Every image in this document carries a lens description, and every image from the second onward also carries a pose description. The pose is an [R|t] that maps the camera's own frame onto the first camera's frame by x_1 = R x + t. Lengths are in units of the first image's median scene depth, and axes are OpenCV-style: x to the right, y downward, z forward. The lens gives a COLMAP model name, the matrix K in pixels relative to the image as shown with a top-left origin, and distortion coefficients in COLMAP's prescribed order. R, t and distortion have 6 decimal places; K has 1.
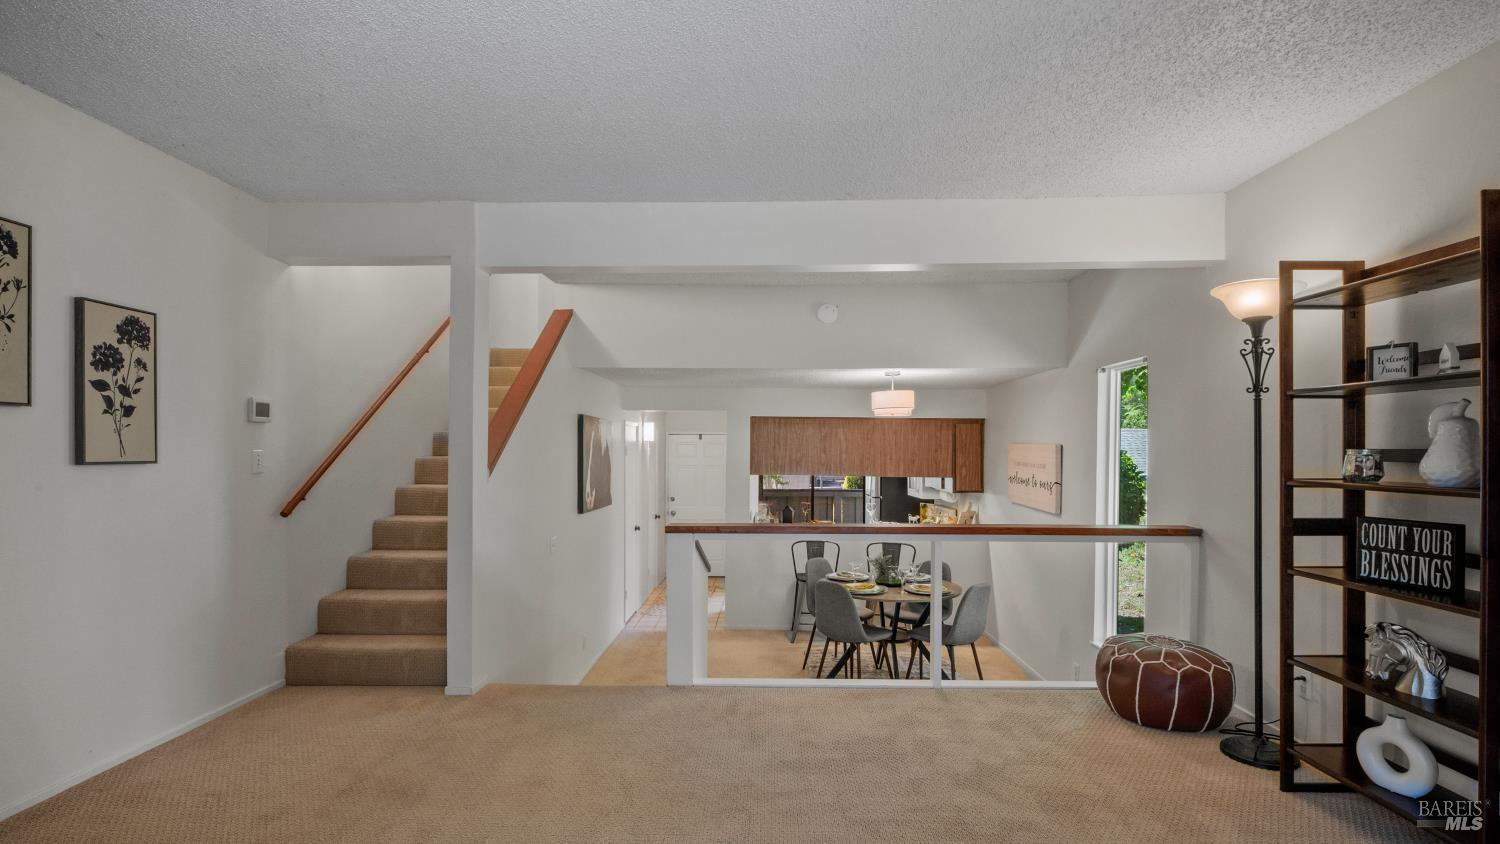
lens RADIAL K [[689.7, 0, 762.2], [0, 689.7, 449.3], [0, 0, 1]] dist [0.001243, -0.002194]
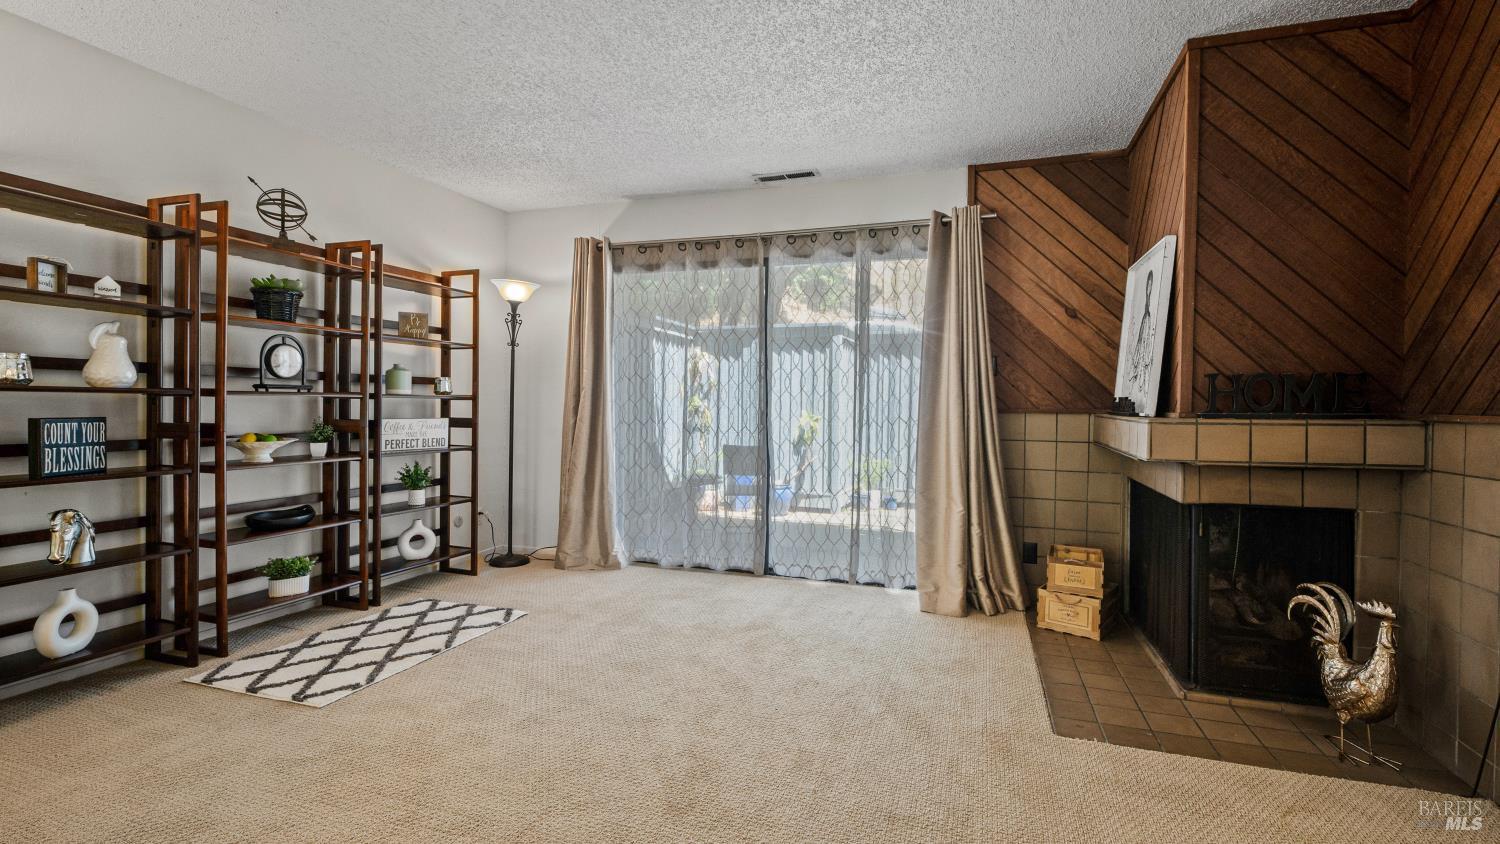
lens RADIAL K [[689.7, 0, 749.2], [0, 689.7, 414.7], [0, 0, 1]] dist [0.001243, -0.002194]
pose [[-0.953821, -0.013669, 0.300065, -0.300120], [-0.010548, 0.999872, 0.012017, 0.043248], [-0.300191, 0.008297, -0.953843, 1.055543]]
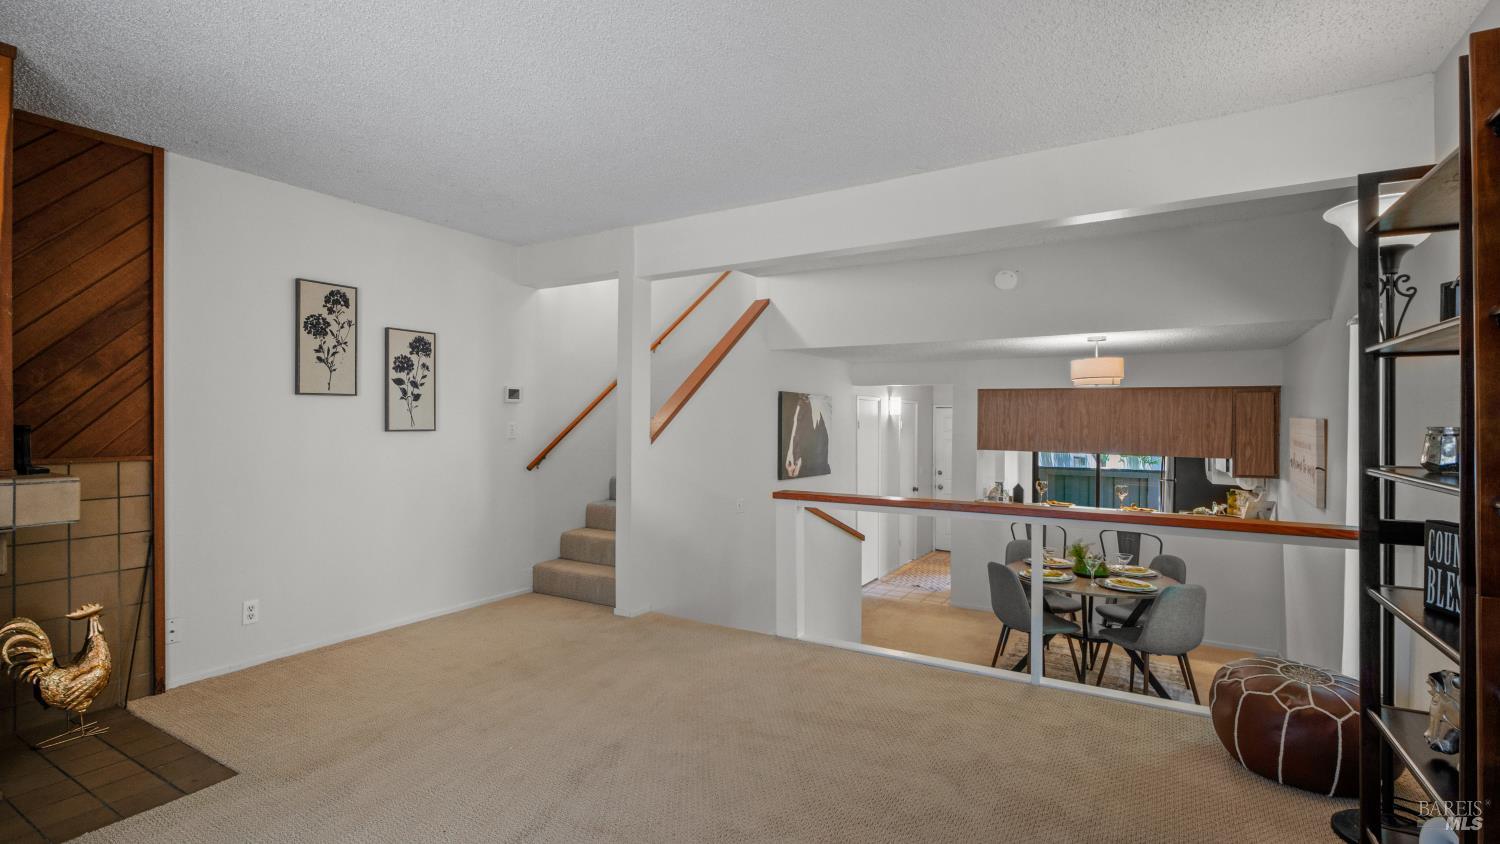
lens RADIAL K [[689.7, 0, 761.9], [0, 689.7, 421.4], [0, 0, 1]] dist [0.001243, -0.002194]
pose [[0.869025, 0.002590, -0.494761, 0.389412], [-0.003578, 0.999993, -0.001049, -0.001378], [0.494755, 0.002681, 0.869029, 0.021193]]
